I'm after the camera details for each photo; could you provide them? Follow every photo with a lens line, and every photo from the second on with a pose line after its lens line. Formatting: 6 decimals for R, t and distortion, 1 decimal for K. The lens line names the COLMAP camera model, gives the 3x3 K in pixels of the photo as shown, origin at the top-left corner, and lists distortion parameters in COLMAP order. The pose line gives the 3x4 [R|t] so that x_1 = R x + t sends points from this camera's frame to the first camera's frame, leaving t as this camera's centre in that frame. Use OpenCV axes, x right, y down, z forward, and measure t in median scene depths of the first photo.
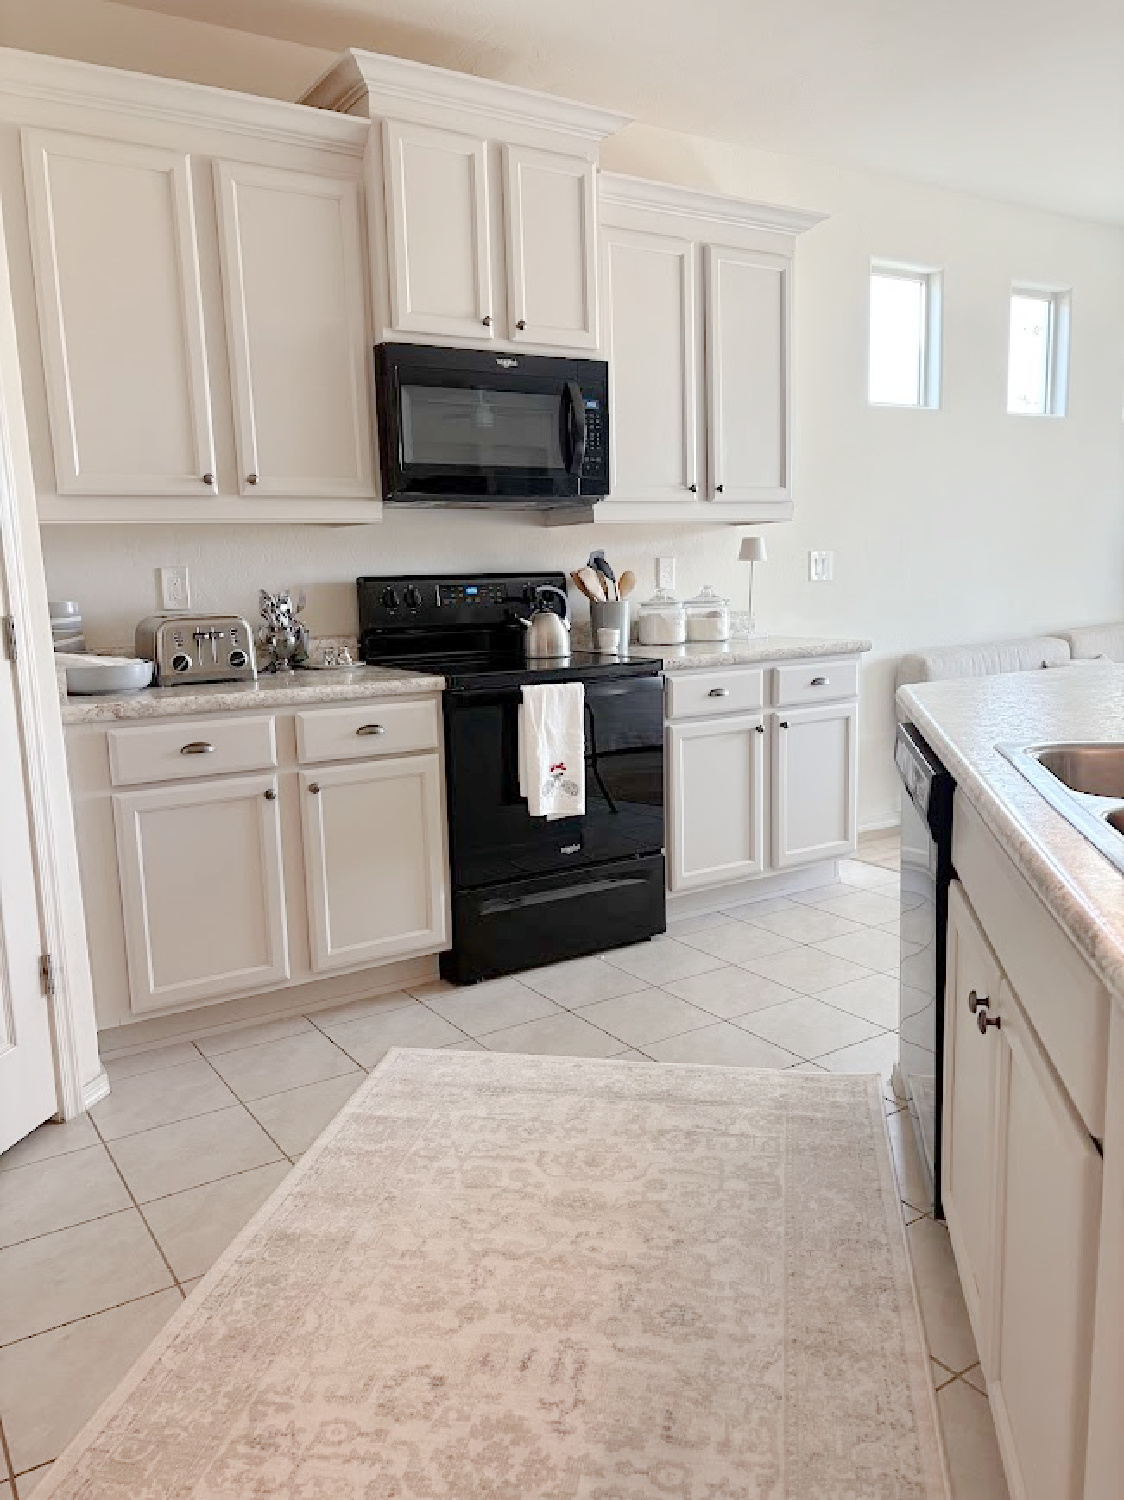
lens RADIAL K [[1129.9, 0, 569.3], [0, 1129.9, 763.4], [0, 0, 1]] dist [0.022042, -0.039021]
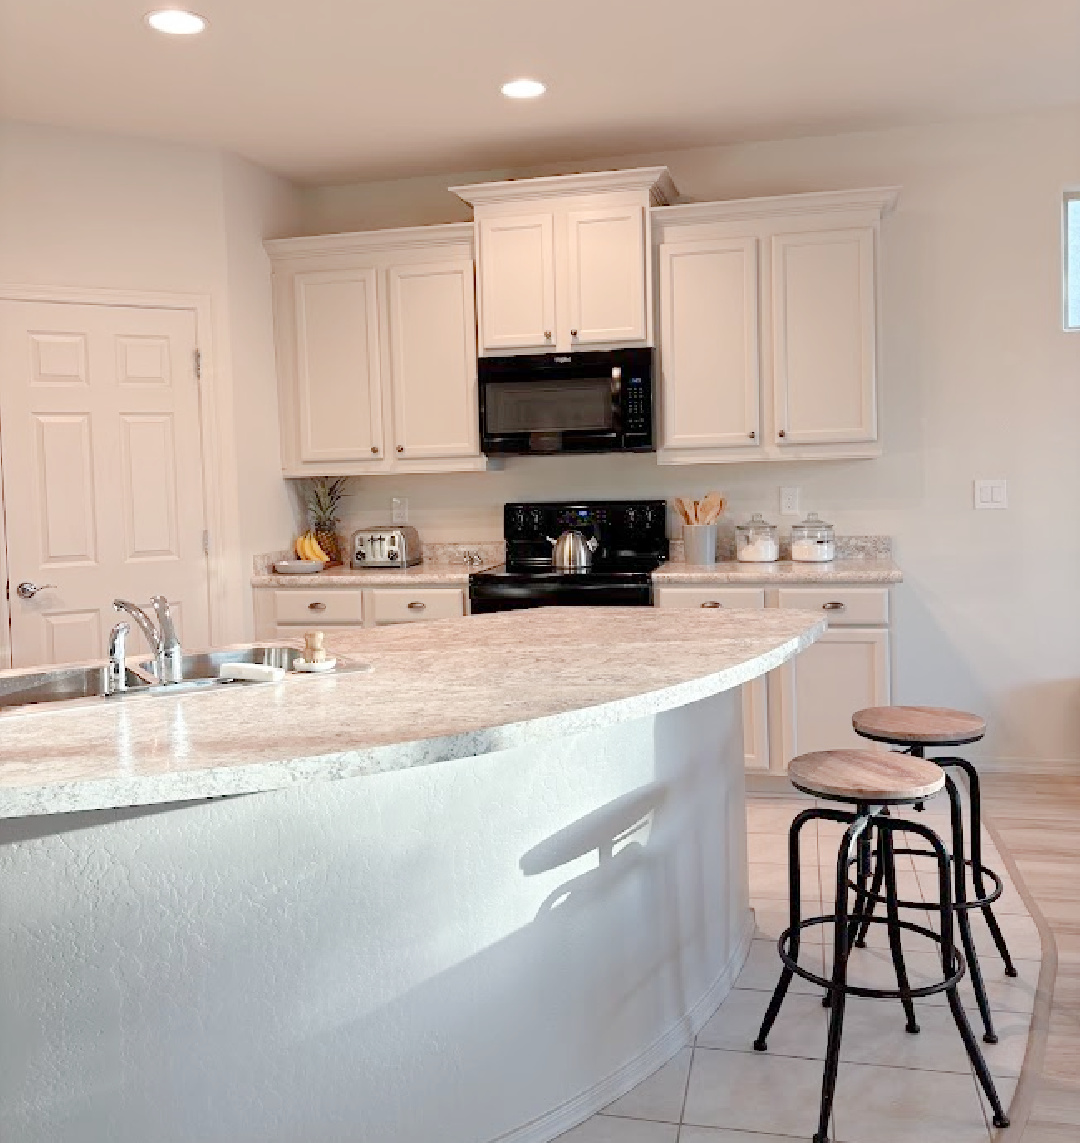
lens RADIAL K [[1077.7, 0, 532.0], [0, 1077.7, 533.8], [0, 0, 1]] dist [0.057698, 0.000000]
pose [[0.680575, 0.050692, -0.730923, 0.890148], [-0.109753, 0.993401, -0.033296, -0.083305], [0.724412, 0.102882, 0.681647, 0.064828]]
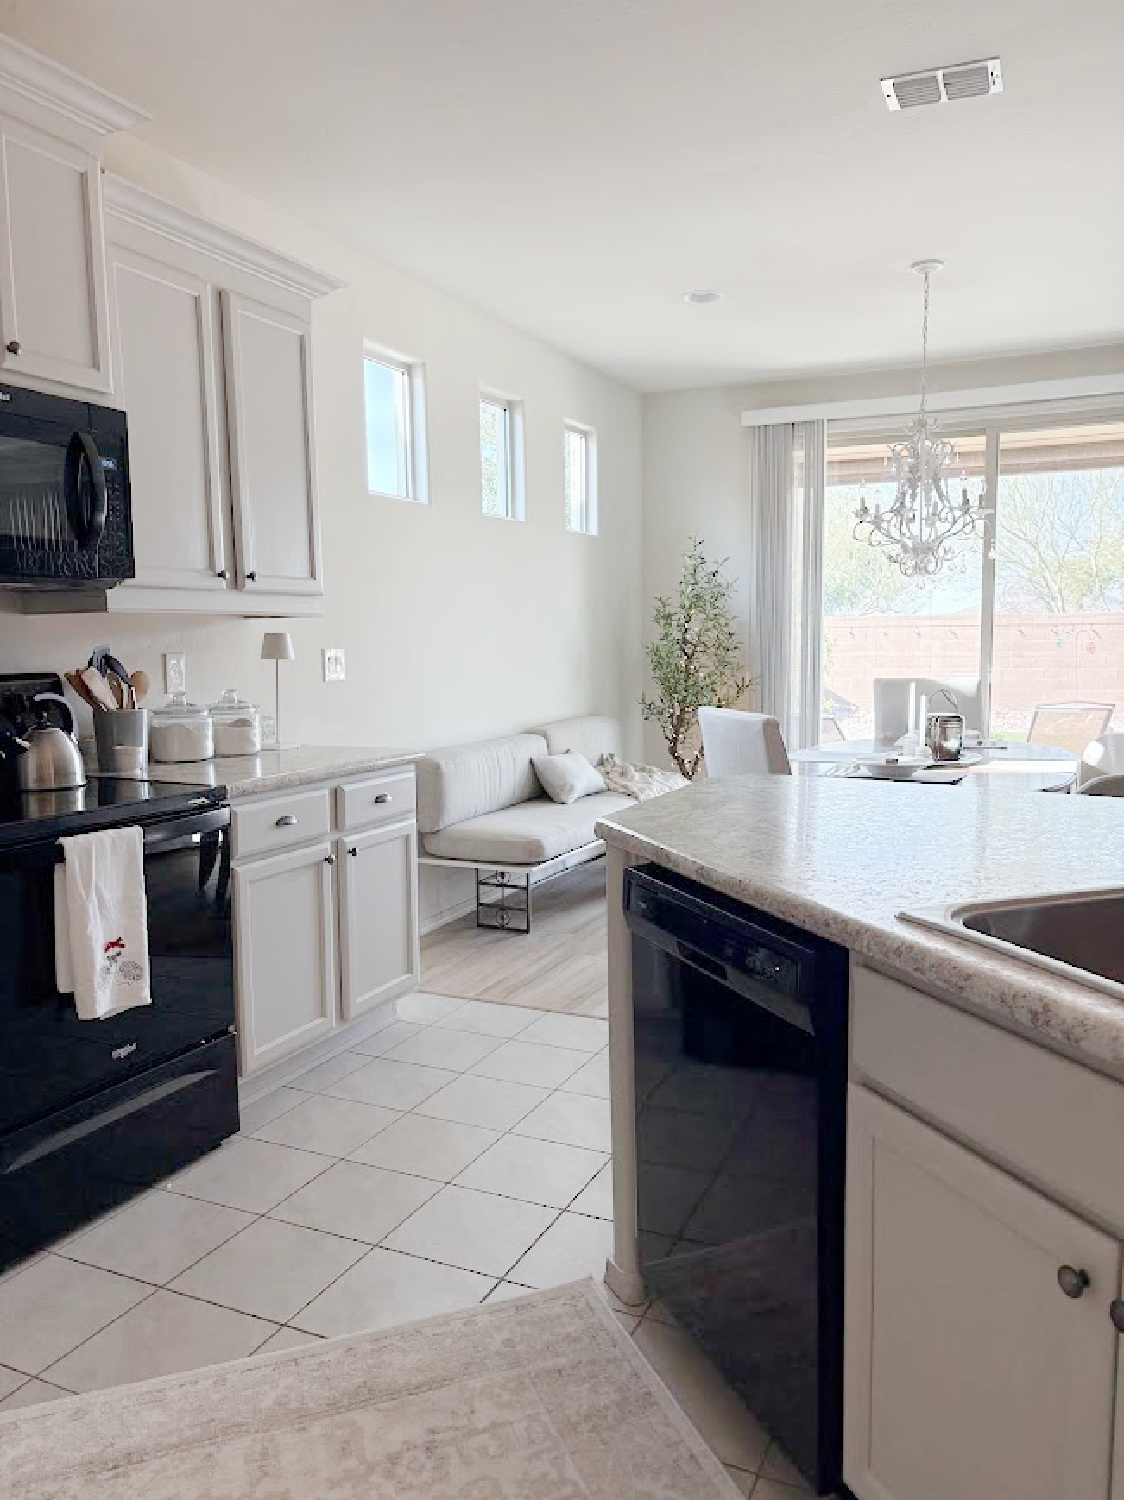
lens RADIAL K [[1129.9, 0, 561.6], [0, 1129.9, 759.2], [0, 0, 1]] dist [0.022042, -0.039021]
pose [[0.852865, -0.037358, 0.520793, -0.128450], [0.076954, 0.995538, -0.054609, -0.049087], [-0.516430, 0.086652, 0.851934, 0.199382]]
